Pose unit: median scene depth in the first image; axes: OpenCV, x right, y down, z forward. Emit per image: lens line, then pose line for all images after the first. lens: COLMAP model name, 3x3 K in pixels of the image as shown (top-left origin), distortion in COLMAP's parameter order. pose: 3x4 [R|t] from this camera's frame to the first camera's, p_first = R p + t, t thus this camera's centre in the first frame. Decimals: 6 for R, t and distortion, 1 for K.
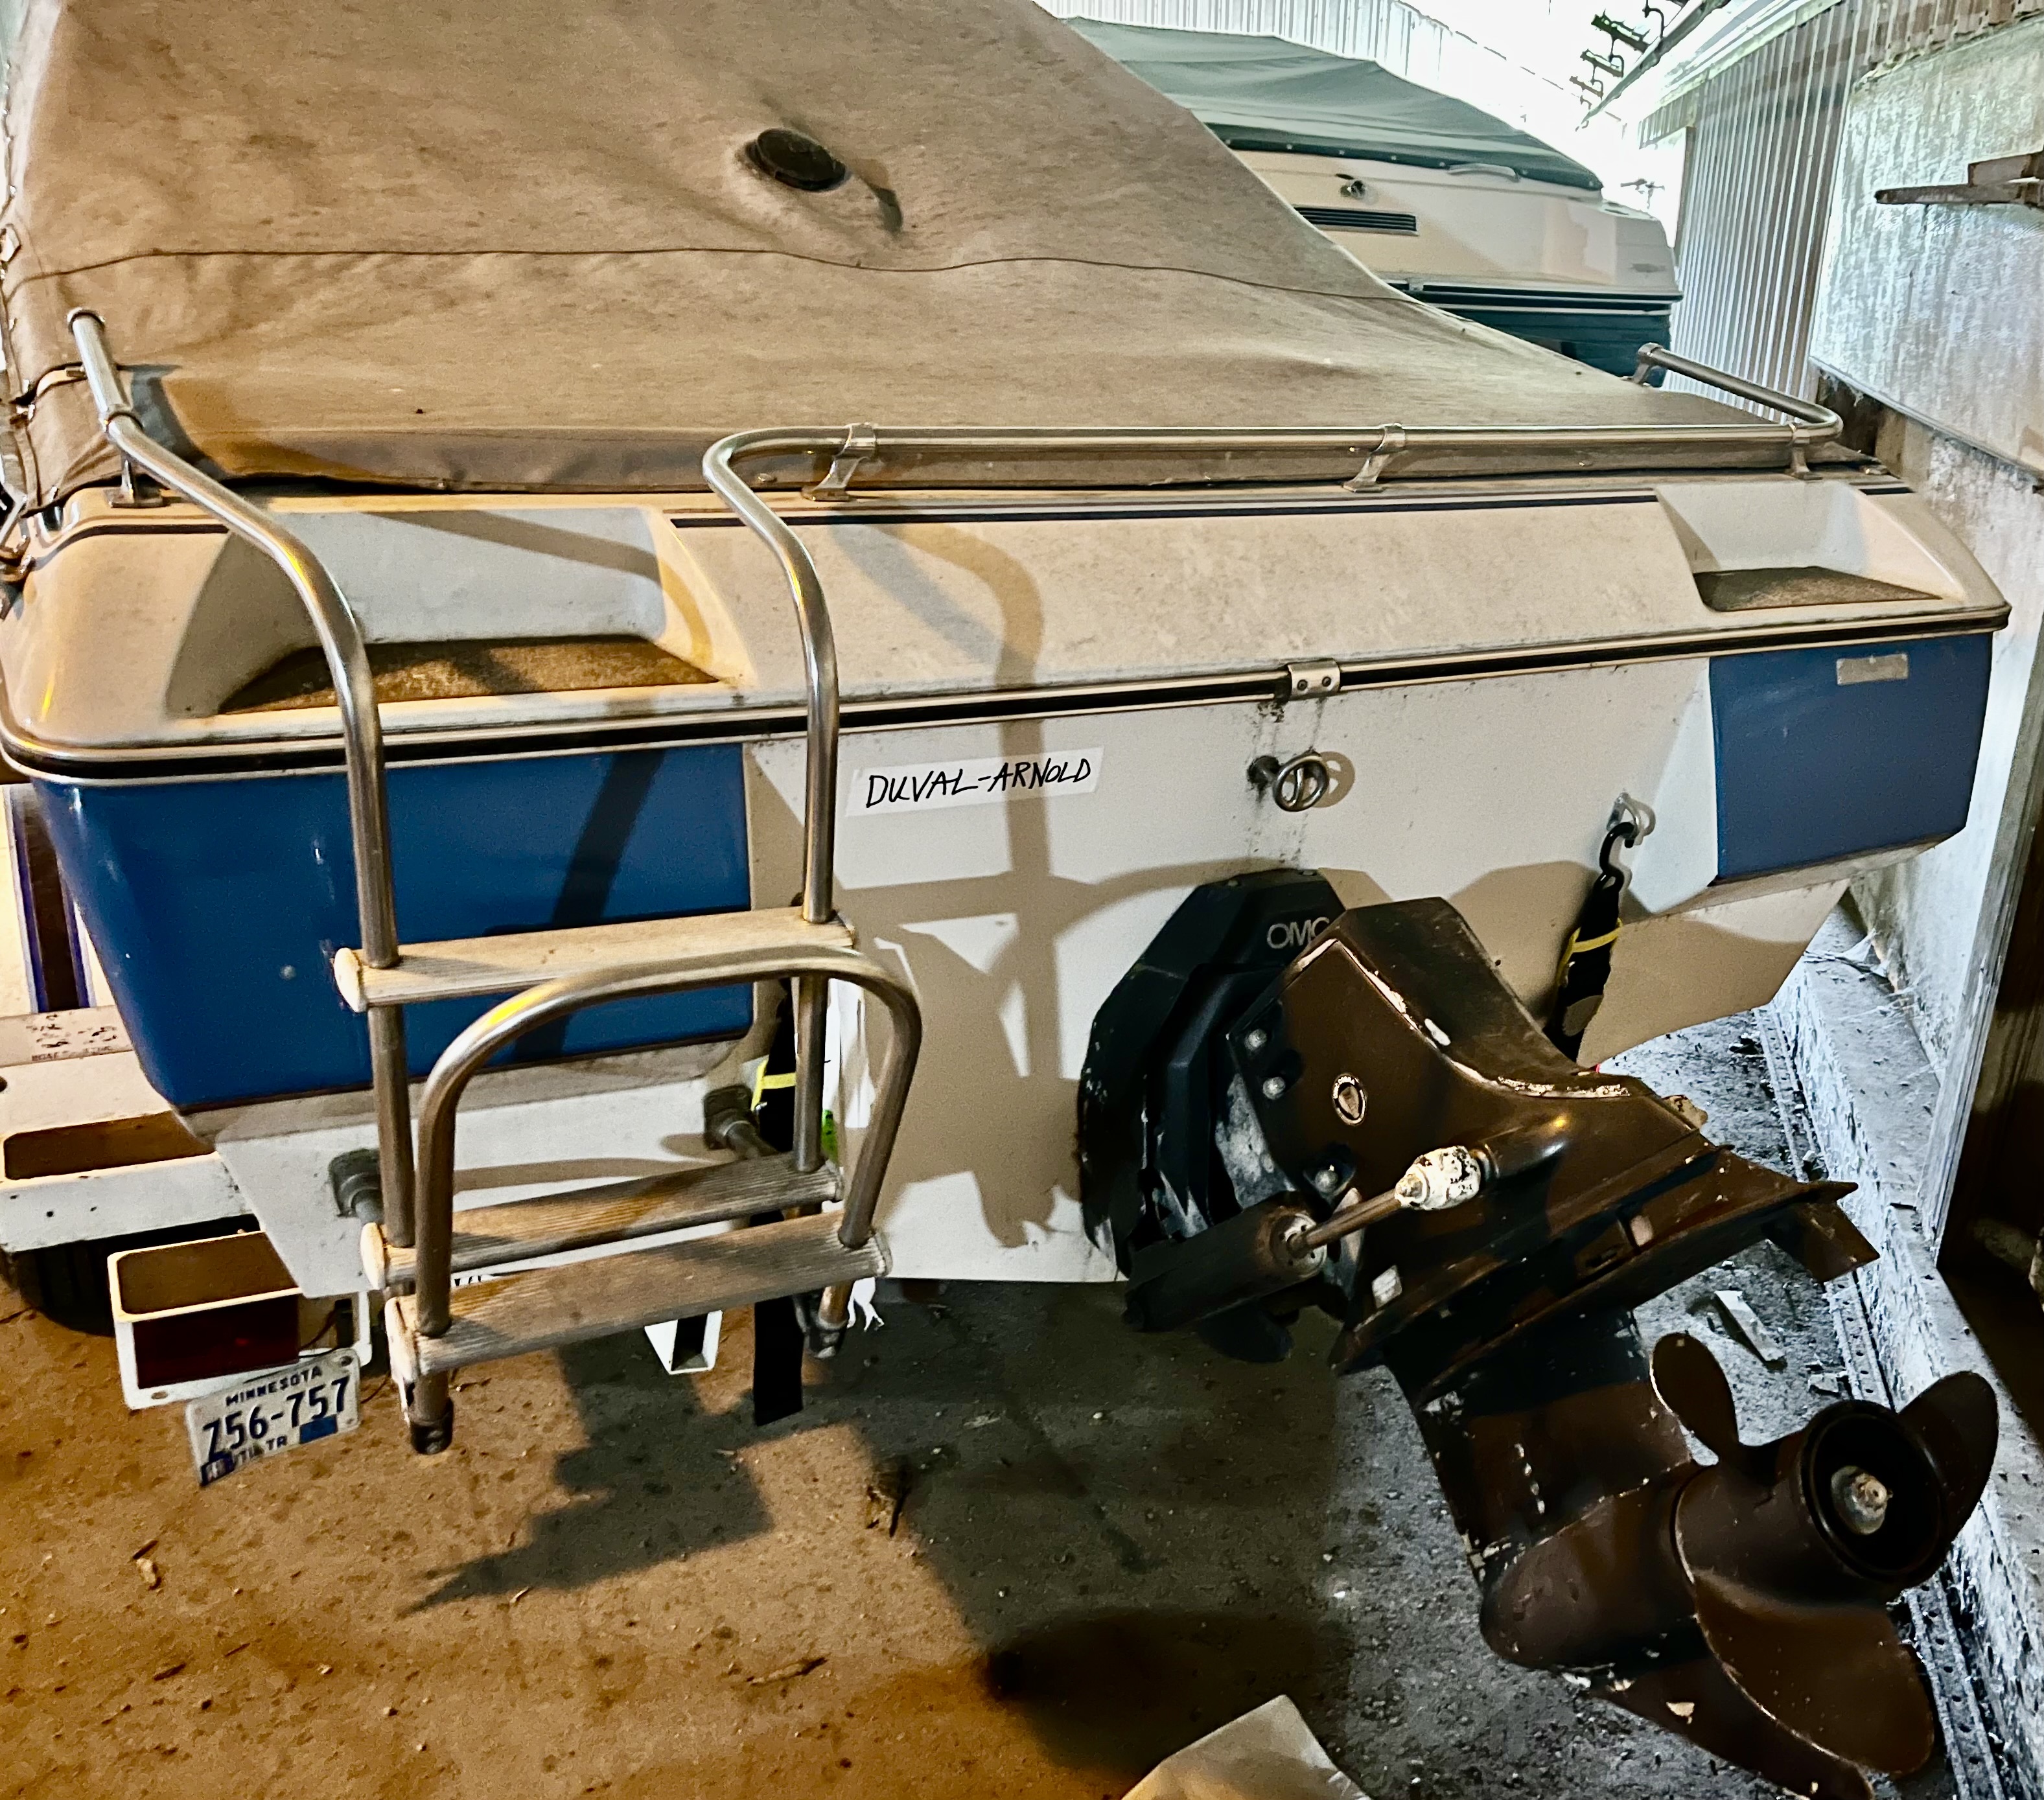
lens RADIAL K [[1764.8, 0, 1022.3], [0, 1764.8, 896.8], [0, 0, 1]] dist [0.004831, -0.004477]
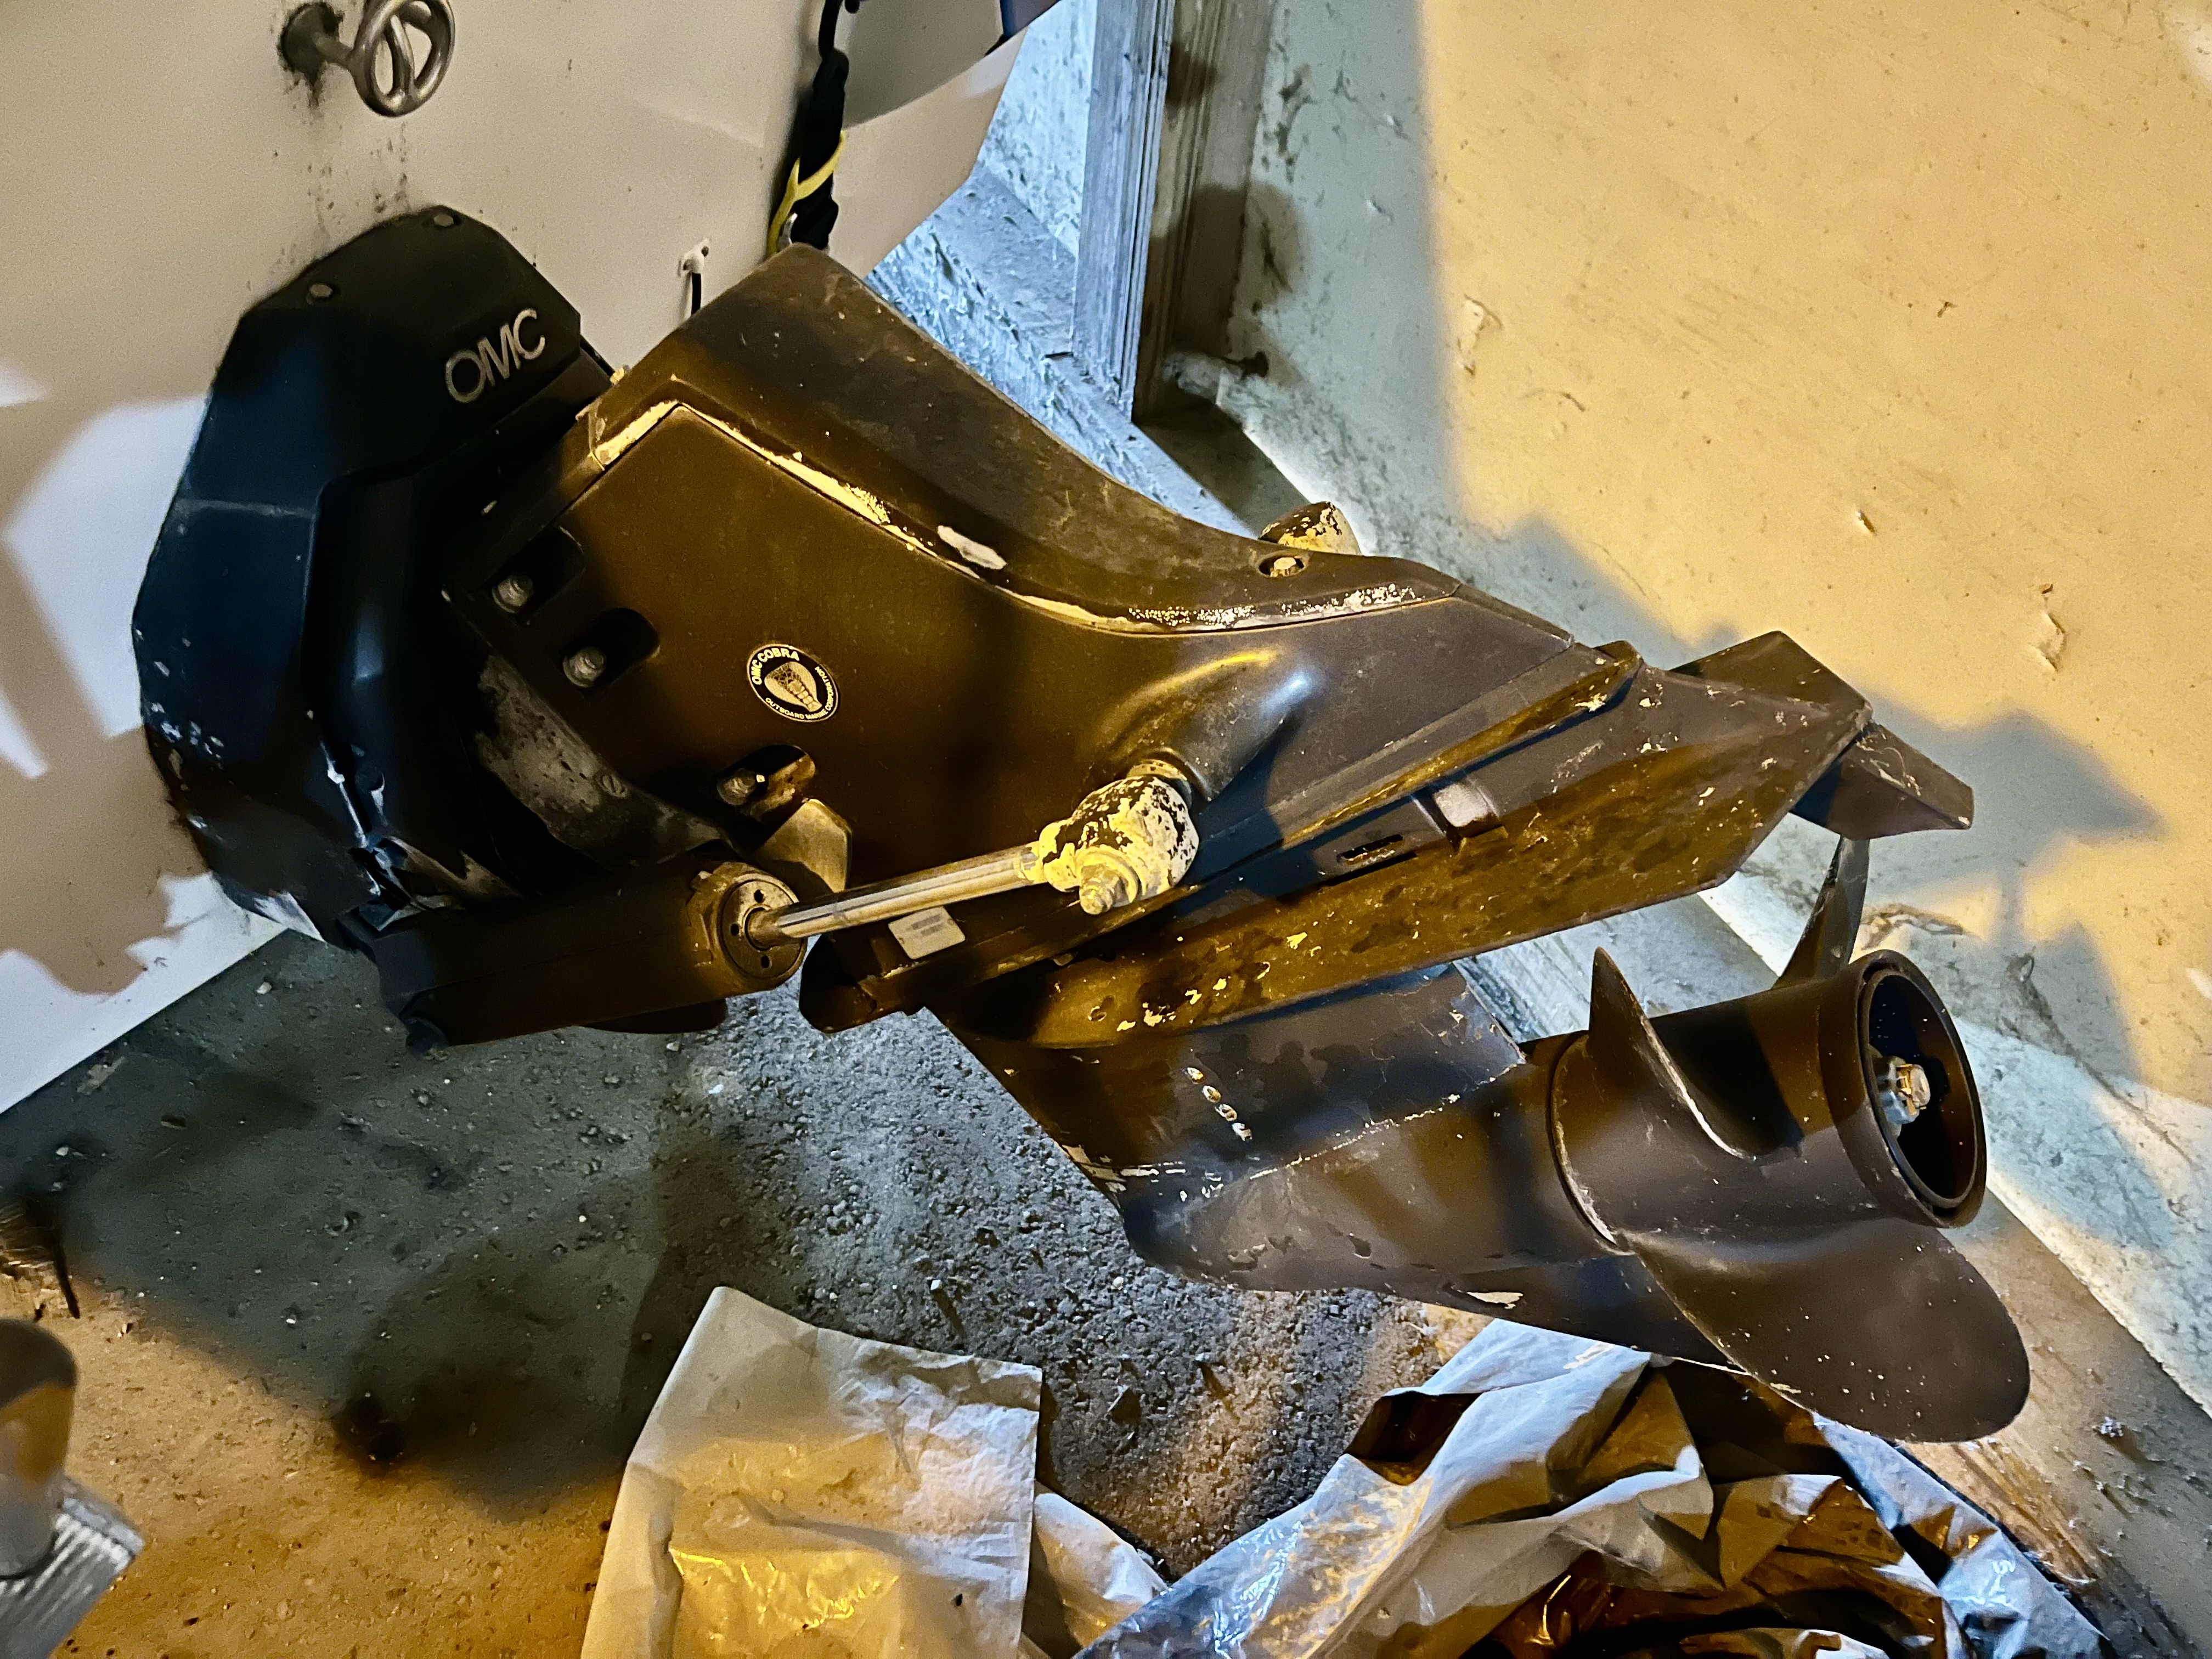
lens RADIAL K [[1693.0, 0, 1092.4], [0, 1693.0, 852.4], [0, 0, 1]] dist [0.006703, -0.027652]
pose [[0.749221, -0.455749, 0.480584, -0.017042], [0.176349, 0.836683, 0.518520, -0.084169], [-0.638411, -0.303736, 0.707231, 0.491610]]
